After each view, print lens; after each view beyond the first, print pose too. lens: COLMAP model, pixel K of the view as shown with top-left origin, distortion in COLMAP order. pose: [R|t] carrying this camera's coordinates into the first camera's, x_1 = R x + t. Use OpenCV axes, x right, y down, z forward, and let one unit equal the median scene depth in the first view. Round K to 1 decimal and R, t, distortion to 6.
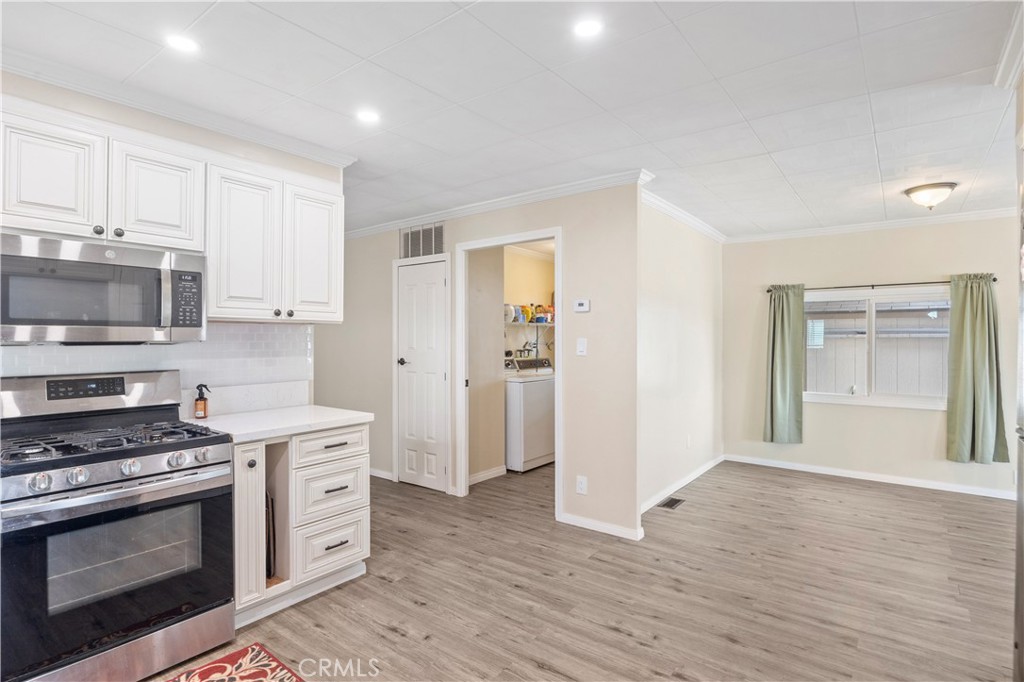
lens RADIAL K [[523.6, 0, 510.0], [0, 523.6, 338.5], [0, 0, 1]] dist [-0.005060, 0.000058]
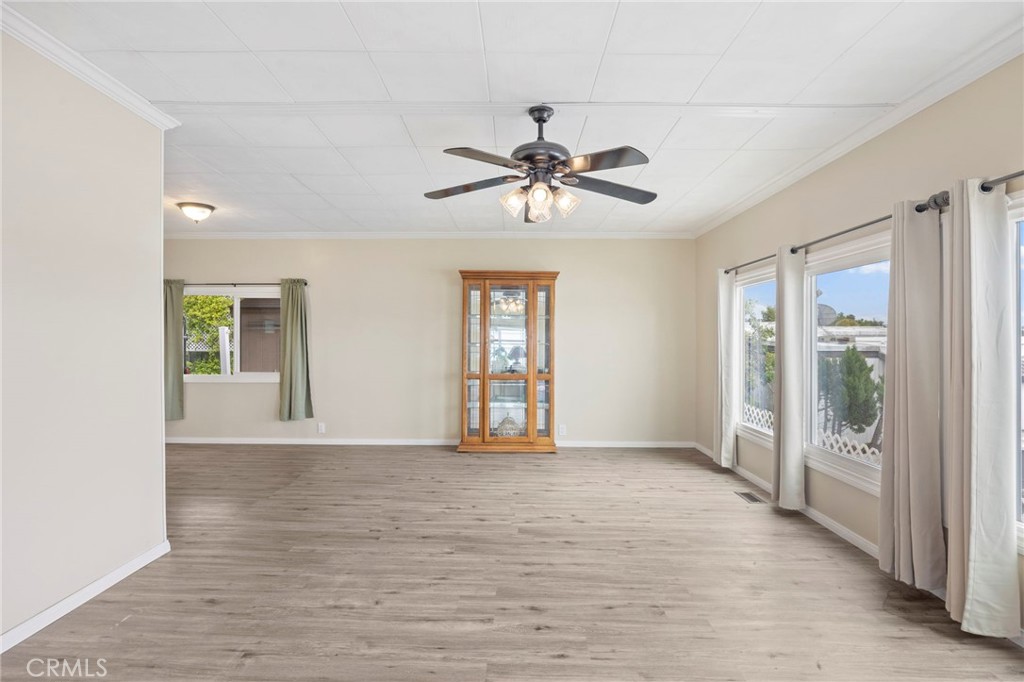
lens RADIAL K [[520.0, 0, 508.1], [0, 520.0, 336.5], [0, 0, 1]] dist [-0.012328, 0.001917]
pose [[0.810413, 0.005226, 0.585836, 0.548347], [-0.002863, 0.999984, -0.004960, 0.028078], [-0.585853, 0.002342, 0.810414, -0.391757]]
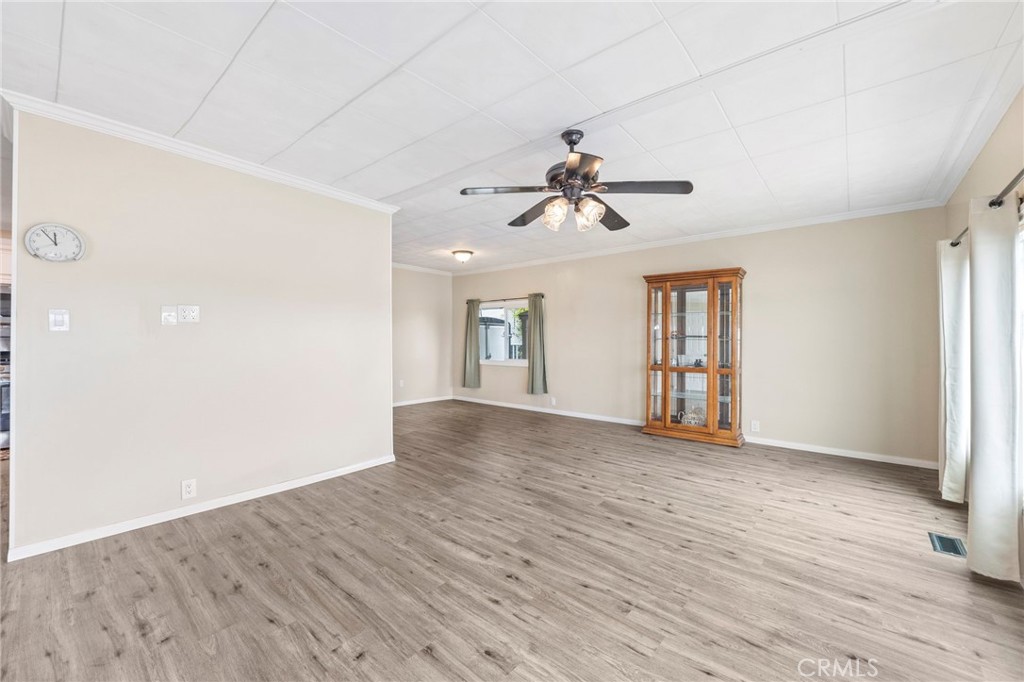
lens RADIAL K [[409.3, 0, 507.0], [0, 409.3, 332.6], [0, 0, 1]] dist [-0.006405, 0.000431]
pose [[0.997633, -0.003769, -0.068661, 0.873727], [0.003043, 0.999938, -0.010683, 0.031756], [0.068697, 0.010449, 0.997583, -0.469169]]
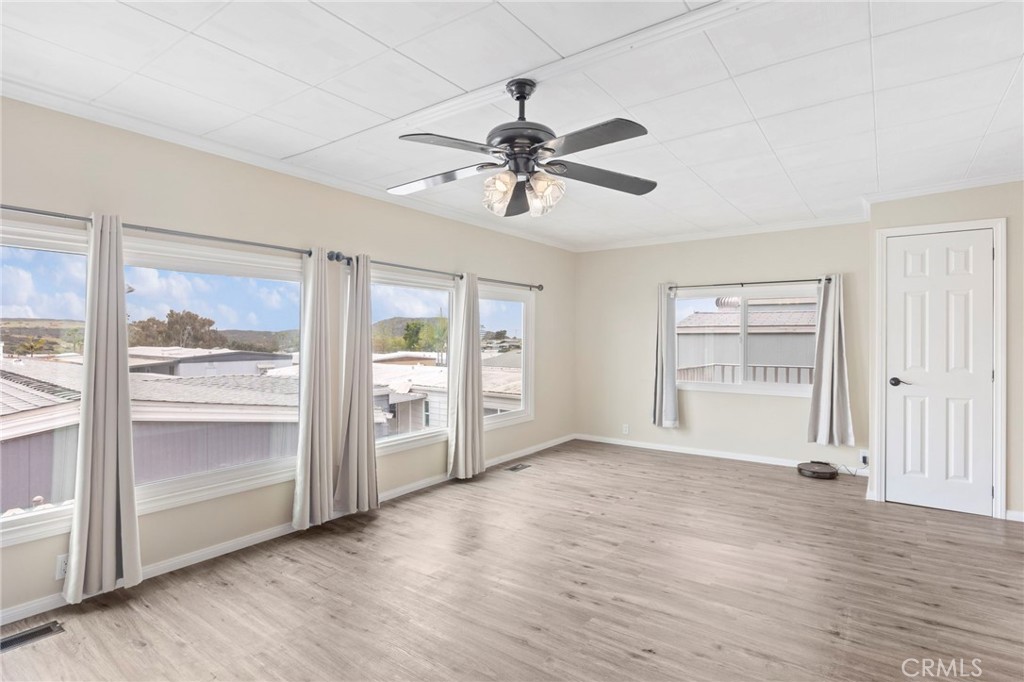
lens RADIAL K [[520.0, 0, 518.7], [0, 520.0, 327.1], [0, 0, 1]] dist [-0.012328, 0.001917]
pose [[-0.999358, -0.005656, -0.035384, 0.941021], [-0.004953, 0.999789, -0.019921, 0.011425], [0.035489, -0.019733, -0.999175, 0.558779]]
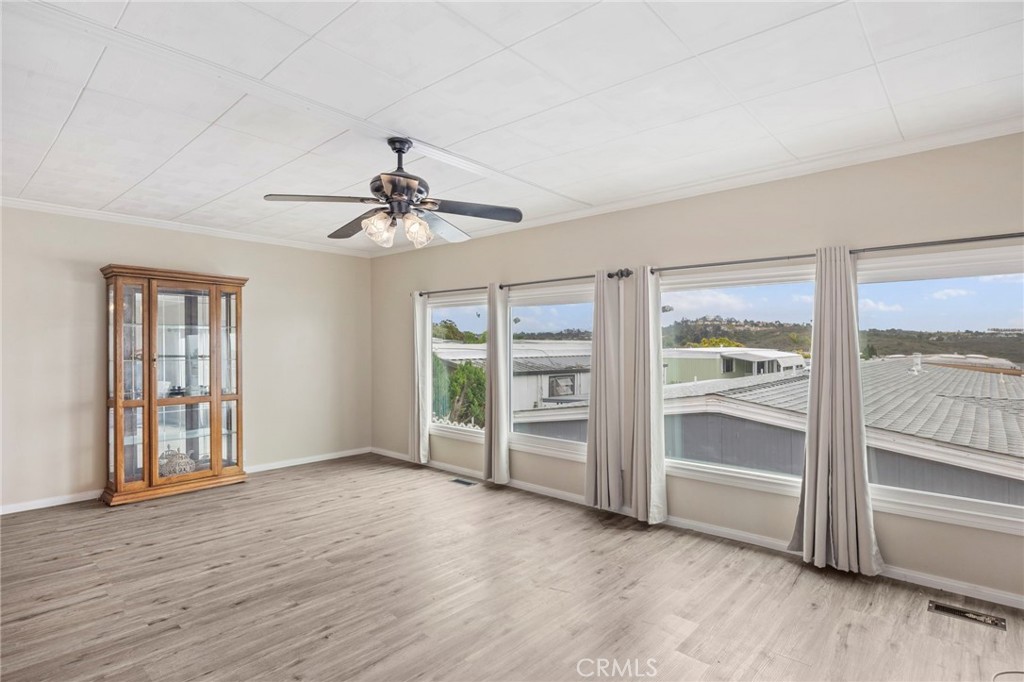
lens RADIAL K [[520.0, 0, 510.0], [0, 520.0, 346.5], [0, 0, 1]] dist [-0.012328, 0.001917]
pose [[0.088675, -0.004561, 0.996050, 0.327570], [-0.001760, 0.999987, 0.004736, 0.005903], [-0.996059, -0.002173, 0.088666, -0.119456]]
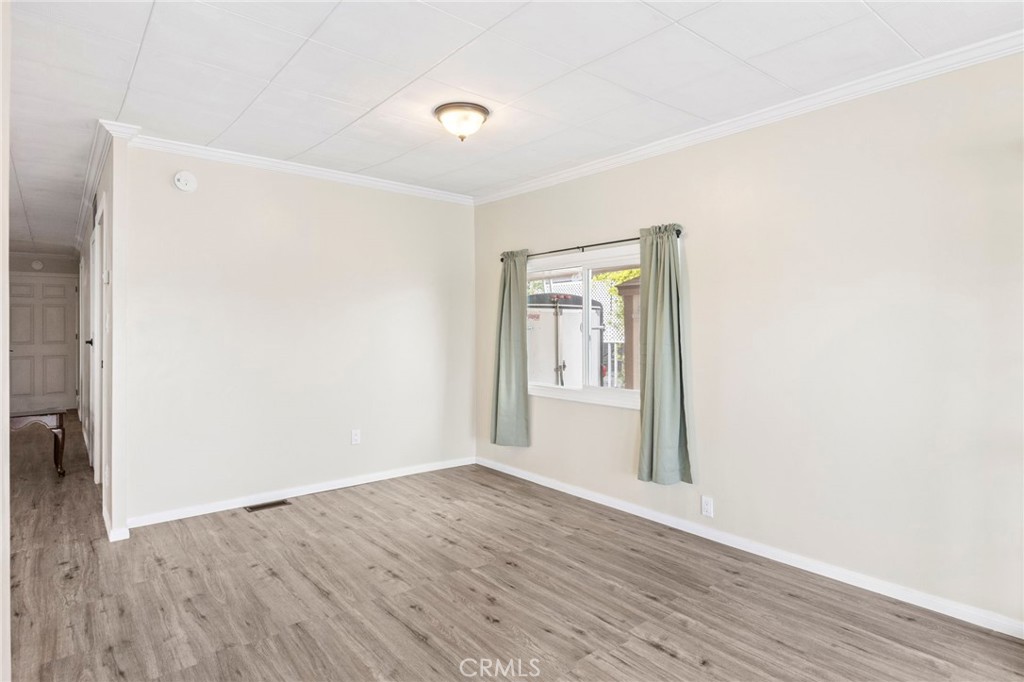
lens RADIAL K [[552.7, 0, 514.7], [0, 552.7, 332.2], [0, 0, 1]] dist [-0.026123, 0.003713]
pose [[0.974032, -0.004709, -0.226360, 0.852614], [0.007708, 0.999894, 0.012365, 0.015142], [0.226278, -0.013789, 0.973965, 0.188590]]
